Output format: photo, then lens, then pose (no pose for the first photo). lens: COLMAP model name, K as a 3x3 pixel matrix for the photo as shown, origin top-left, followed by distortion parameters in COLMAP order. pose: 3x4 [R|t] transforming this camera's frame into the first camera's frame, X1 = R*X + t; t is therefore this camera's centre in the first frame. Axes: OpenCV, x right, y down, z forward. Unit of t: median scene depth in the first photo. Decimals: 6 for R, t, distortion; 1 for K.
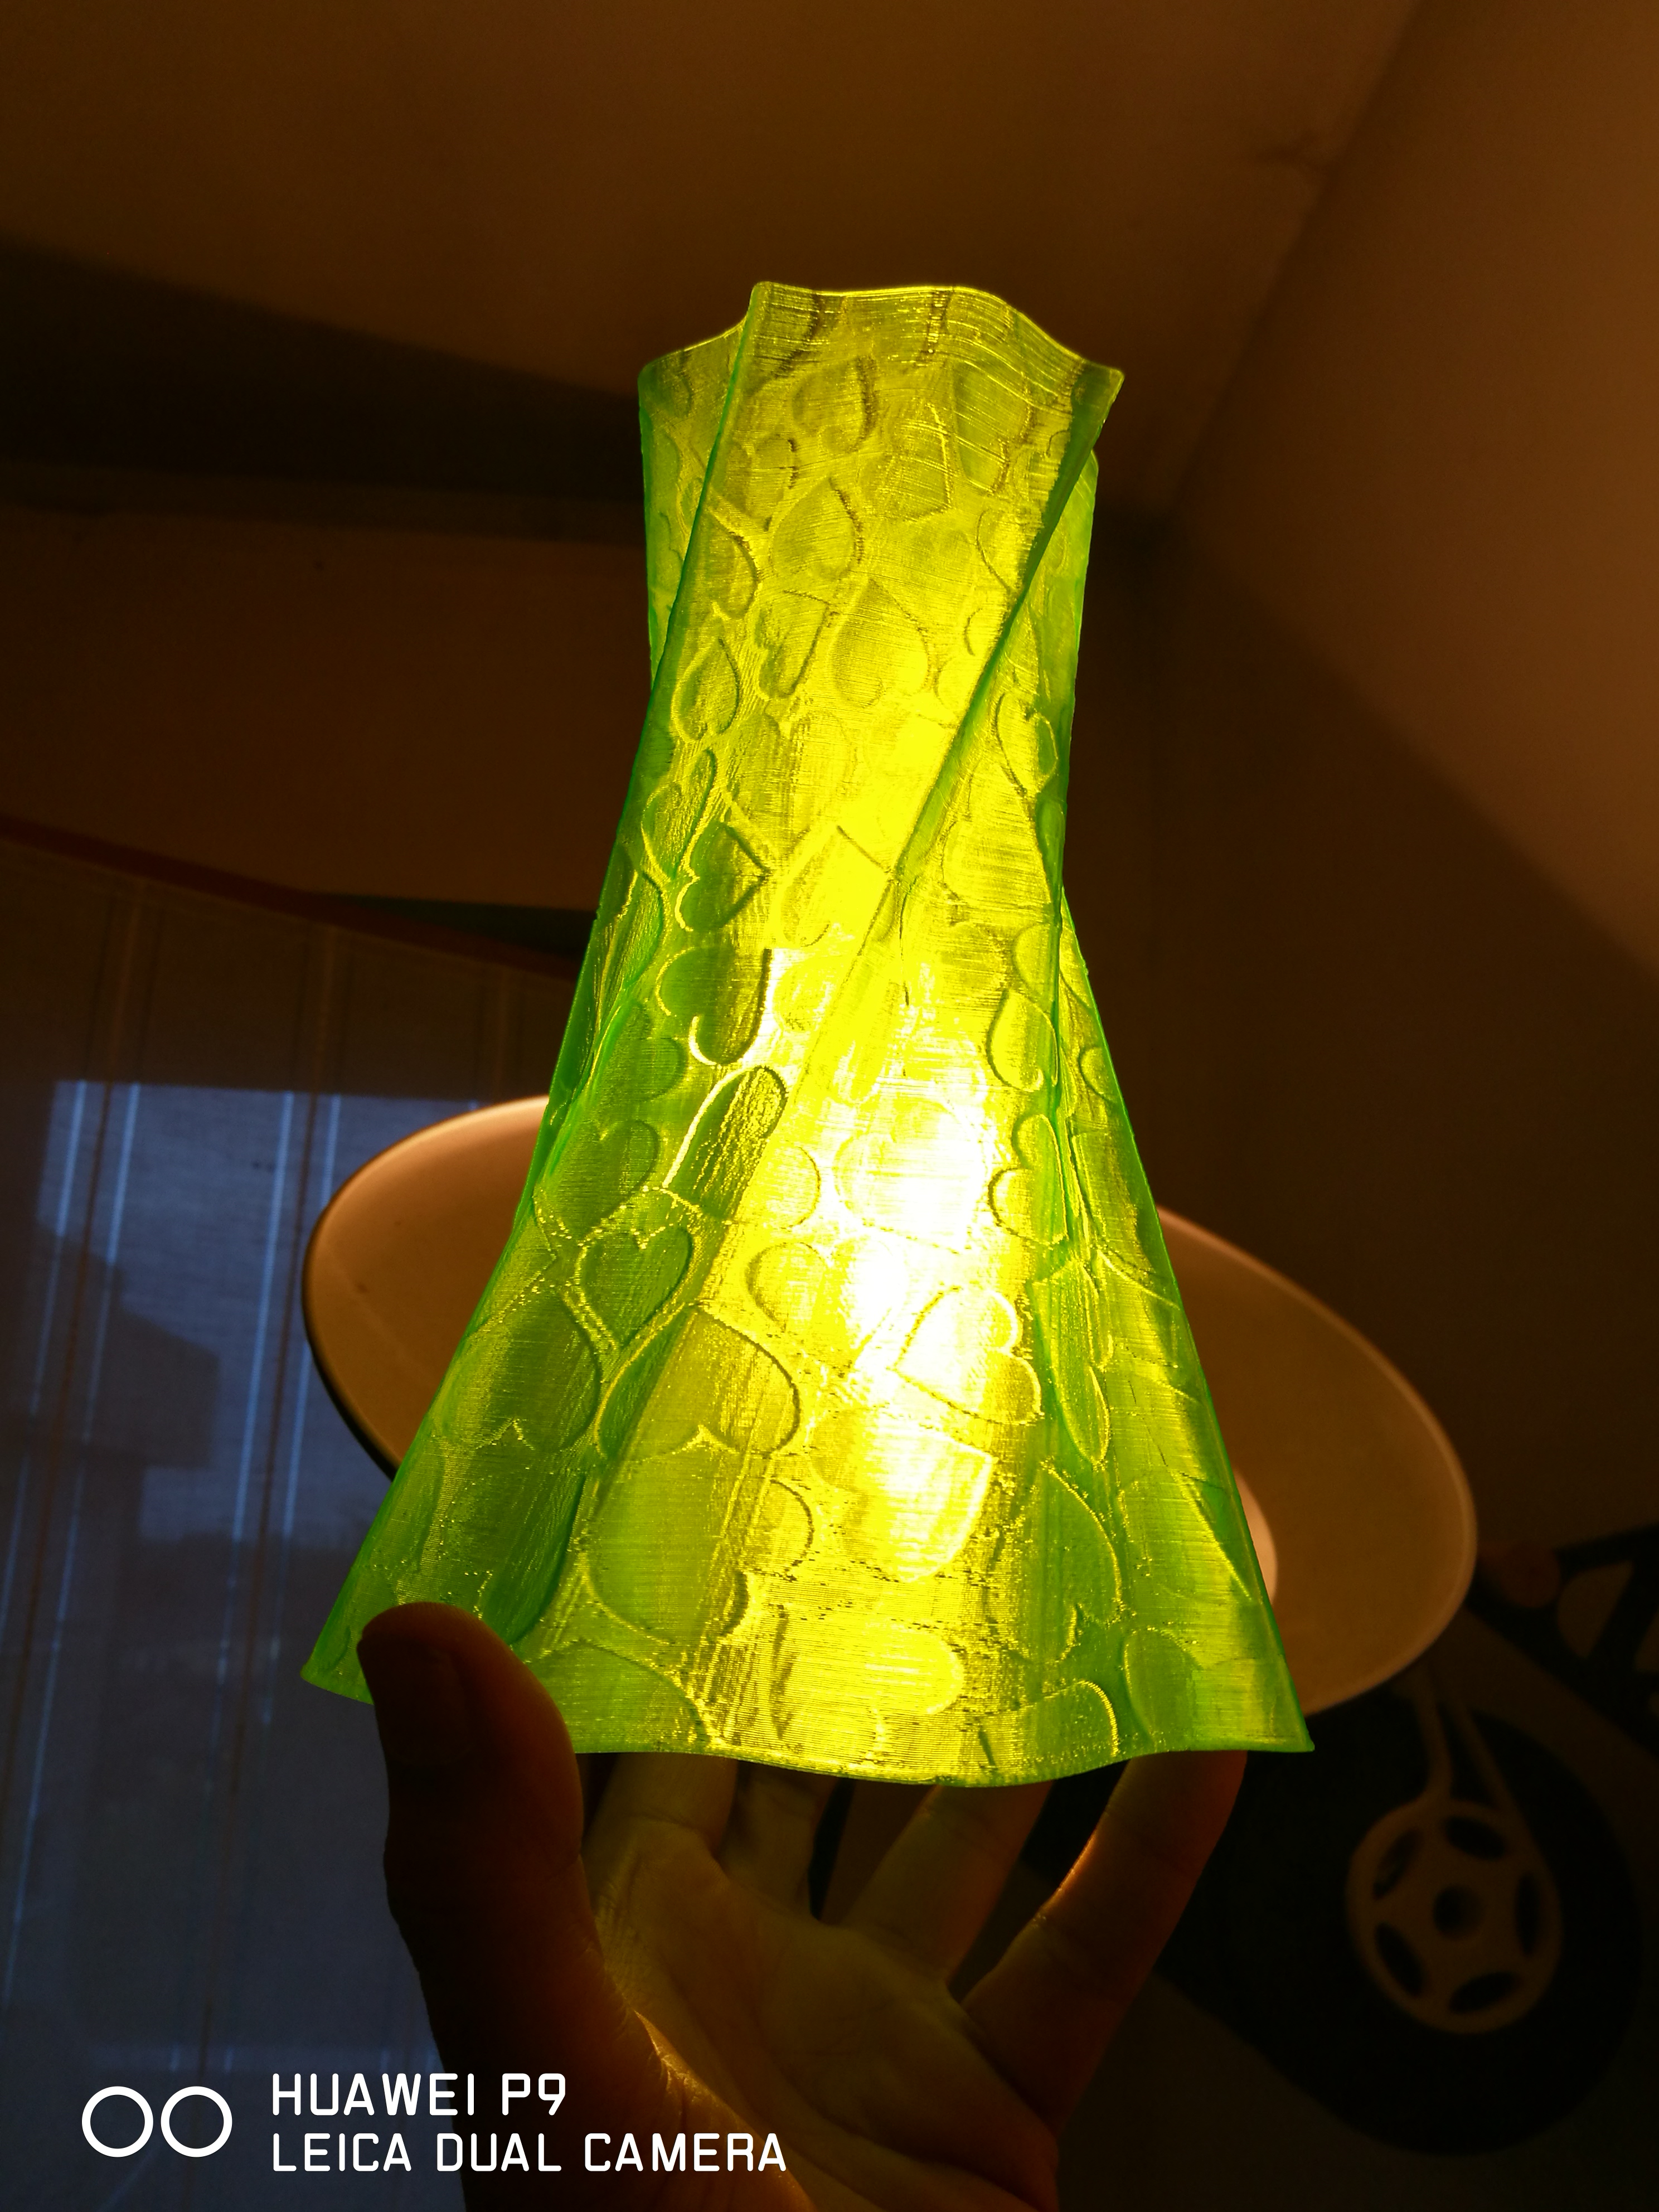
lens RADIAL K [[1776.4, 0, 829.5], [0, 1776.4, 1106.0], [0, 0, 1]] dist [0.047591, -0.369553]
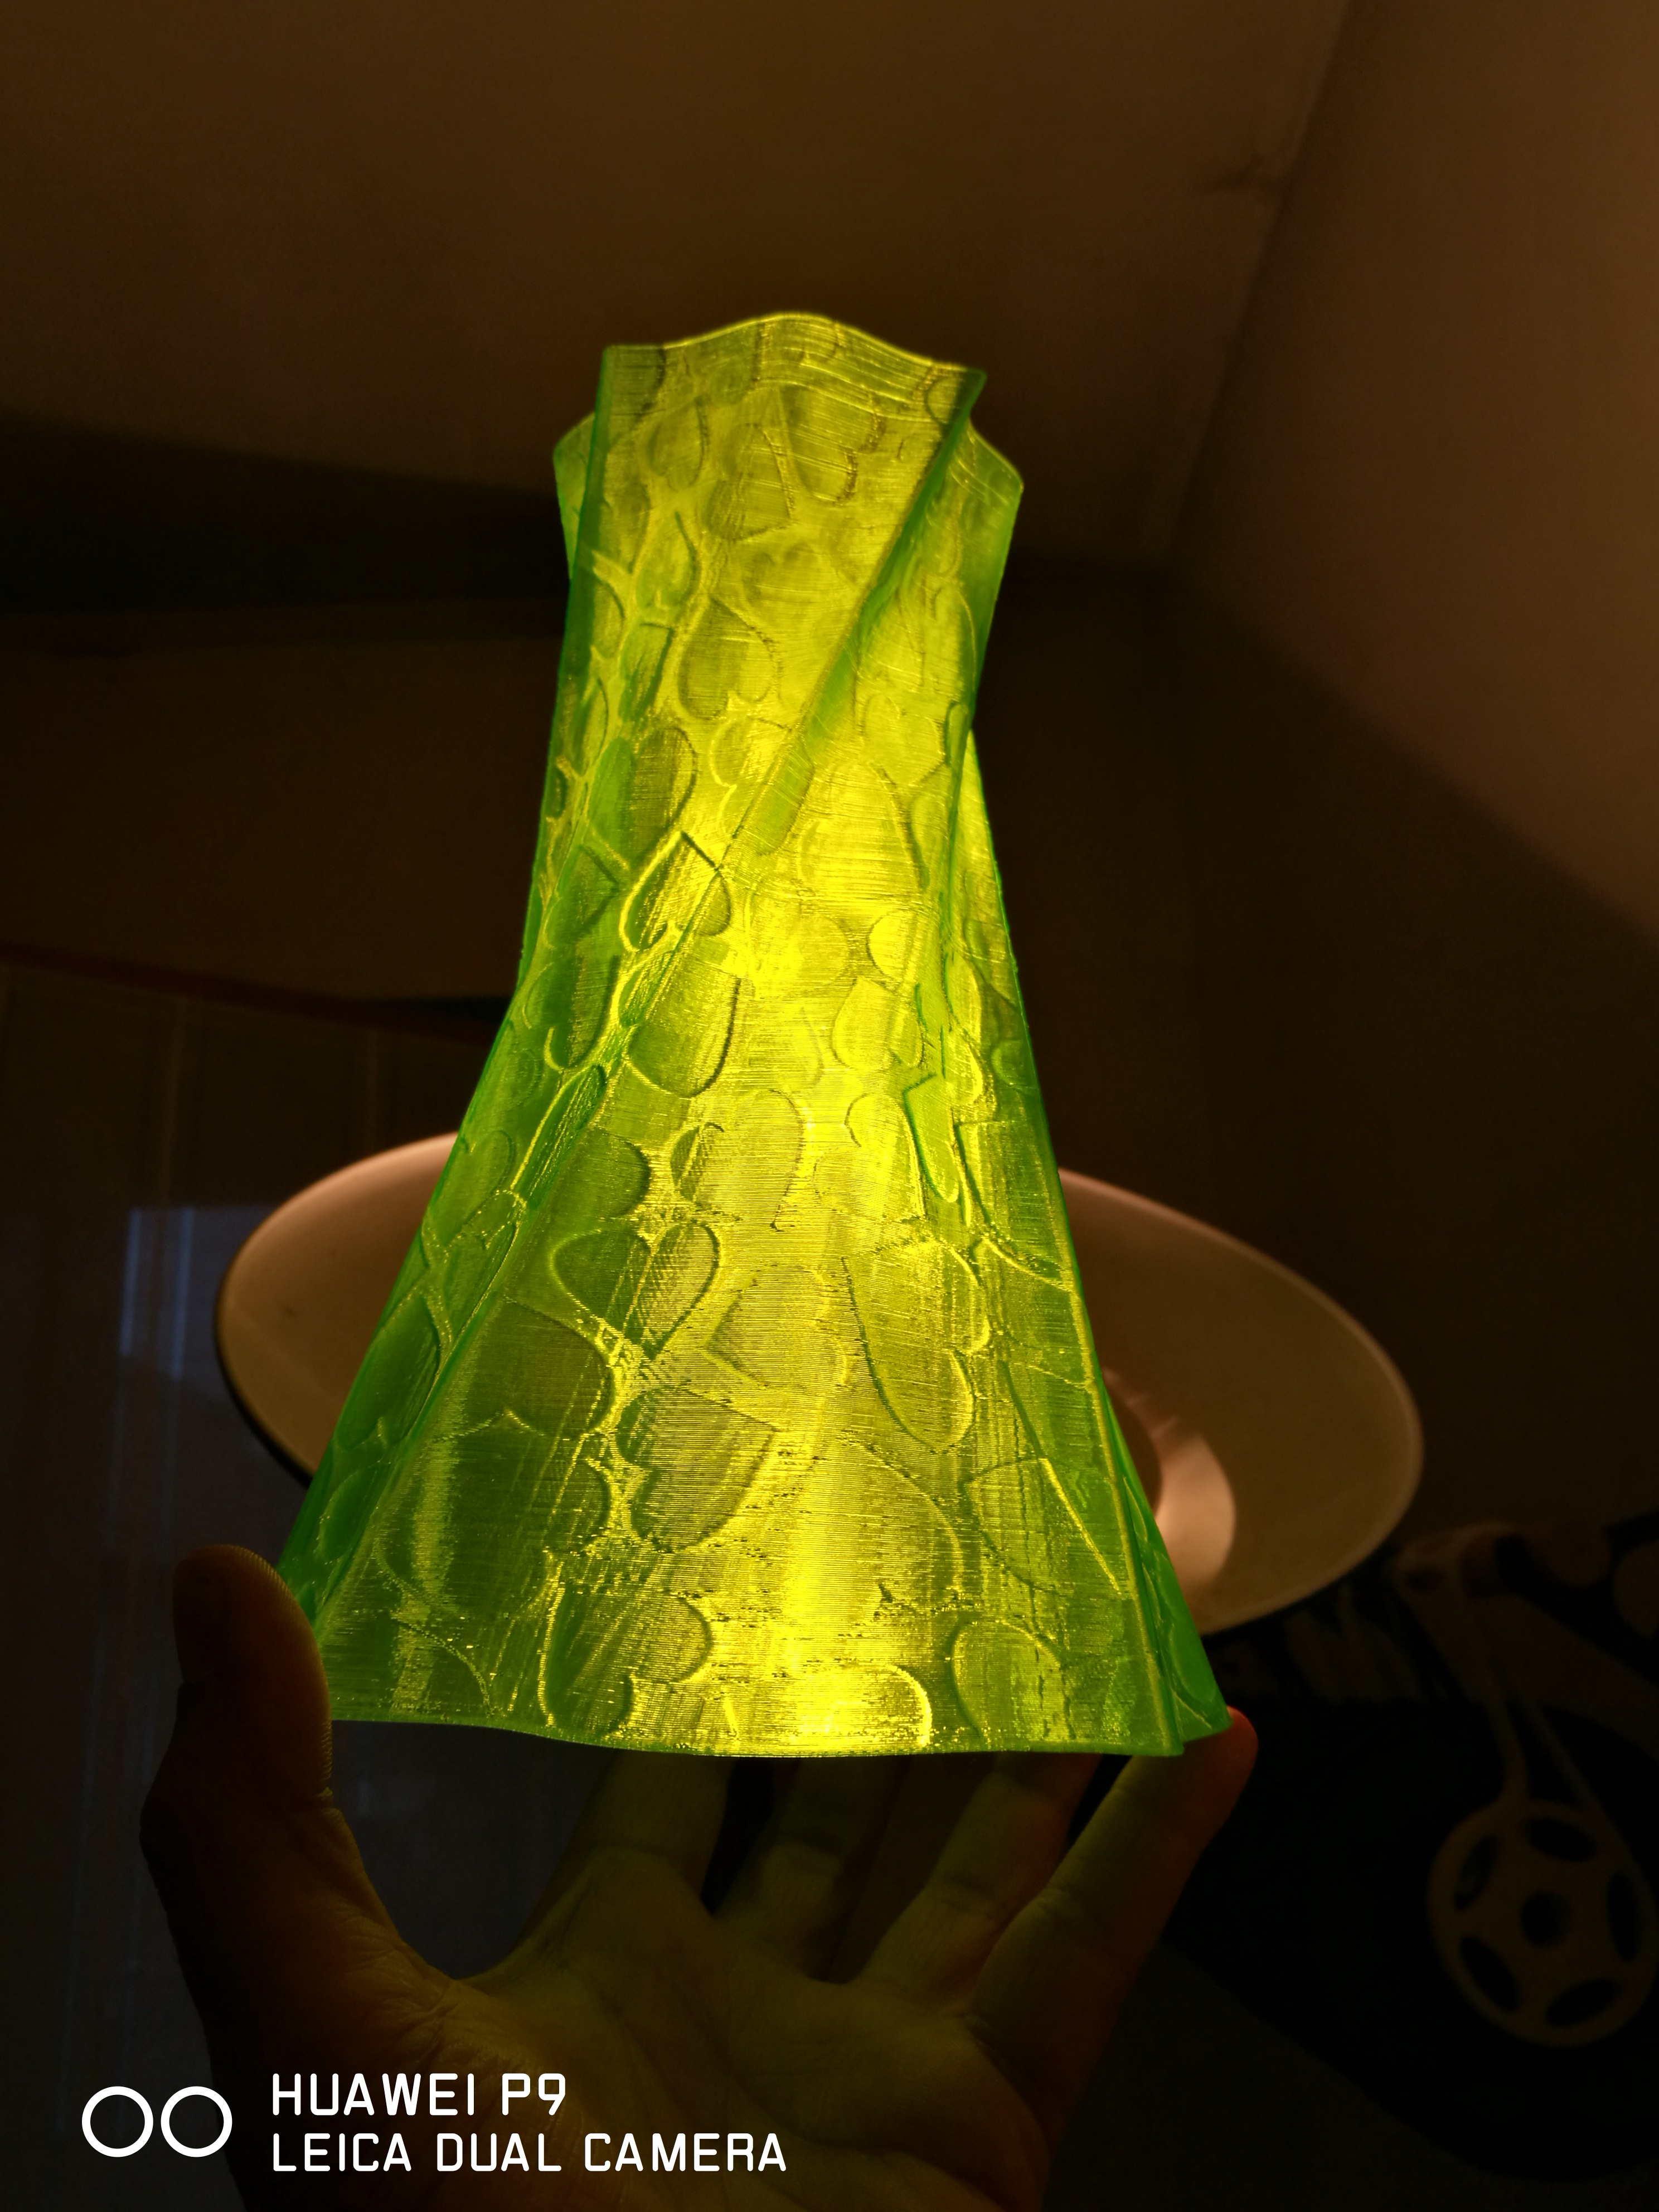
lens RADIAL K [[1788.1, 0, 829.5], [0, 1788.1, 1106.0], [0, 0, 1]] dist [0.004715, -0.157063]
pose [[0.966643, -0.081353, -0.242863, 0.316753], [0.057505, 0.992942, -0.103727, 0.107802], [0.249588, 0.086301, 0.964499, 0.040506]]
